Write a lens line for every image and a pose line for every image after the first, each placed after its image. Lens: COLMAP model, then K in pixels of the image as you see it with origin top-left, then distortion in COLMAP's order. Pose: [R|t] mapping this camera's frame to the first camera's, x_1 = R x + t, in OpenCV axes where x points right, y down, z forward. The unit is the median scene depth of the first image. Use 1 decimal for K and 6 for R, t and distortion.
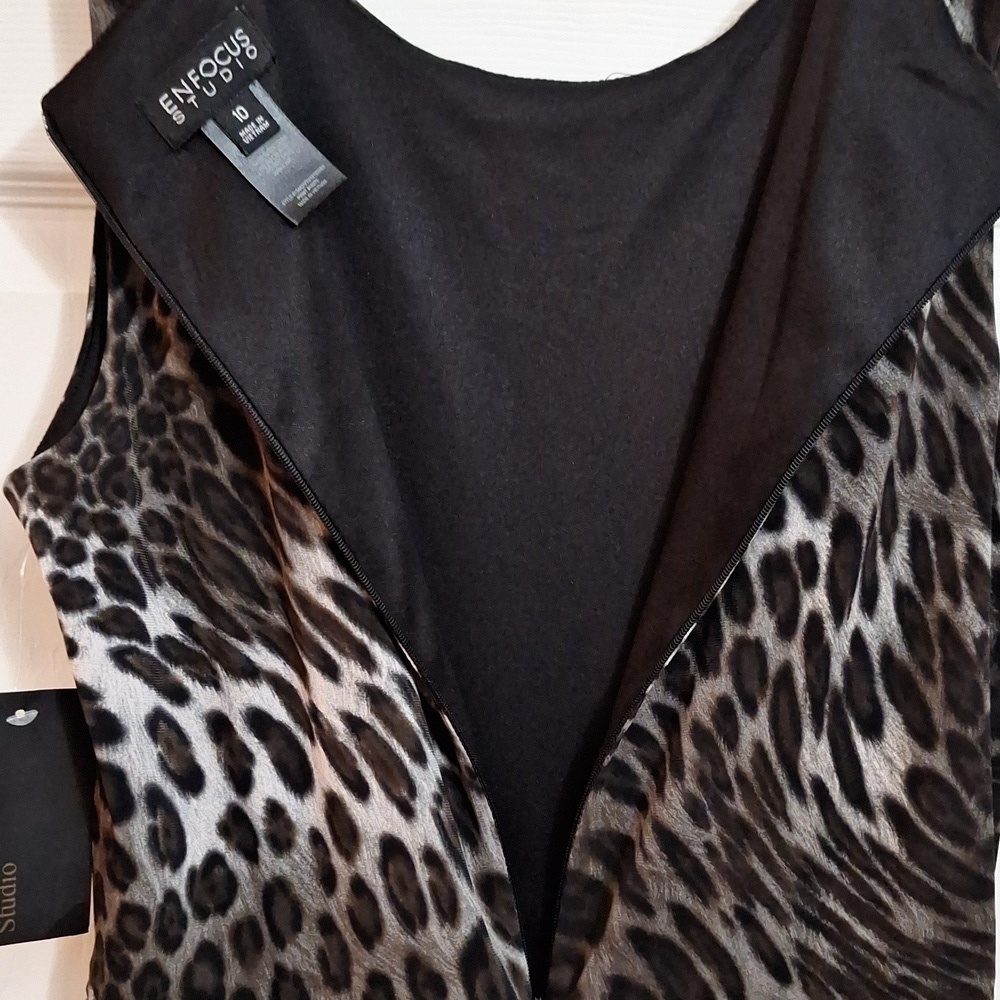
lens RADIAL K [[1356.9, 0, 499.1], [0, 1356.9, 513.1], [0, 0, 1]] dist [0.049107, -0.090177]
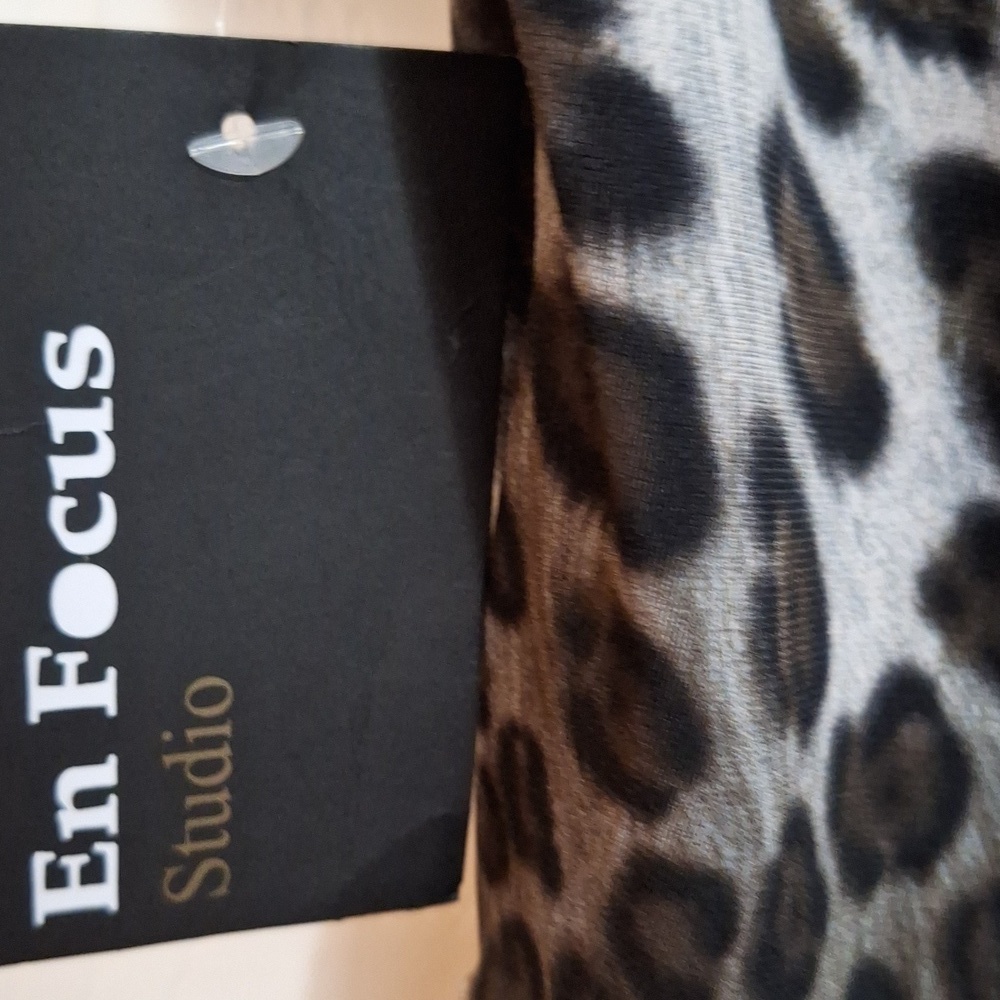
lens RADIAL K [[1616.4, 0, 523.0], [0, 1616.4, 502.2], [0, 0, 1]] dist [0.108307, -0.169299]
pose [[0.995379, 0.032849, -0.090233, -0.263391], [-0.014702, 0.980724, 0.194844, 0.152041], [0.094894, -0.192617, 0.976675, 0.679340]]
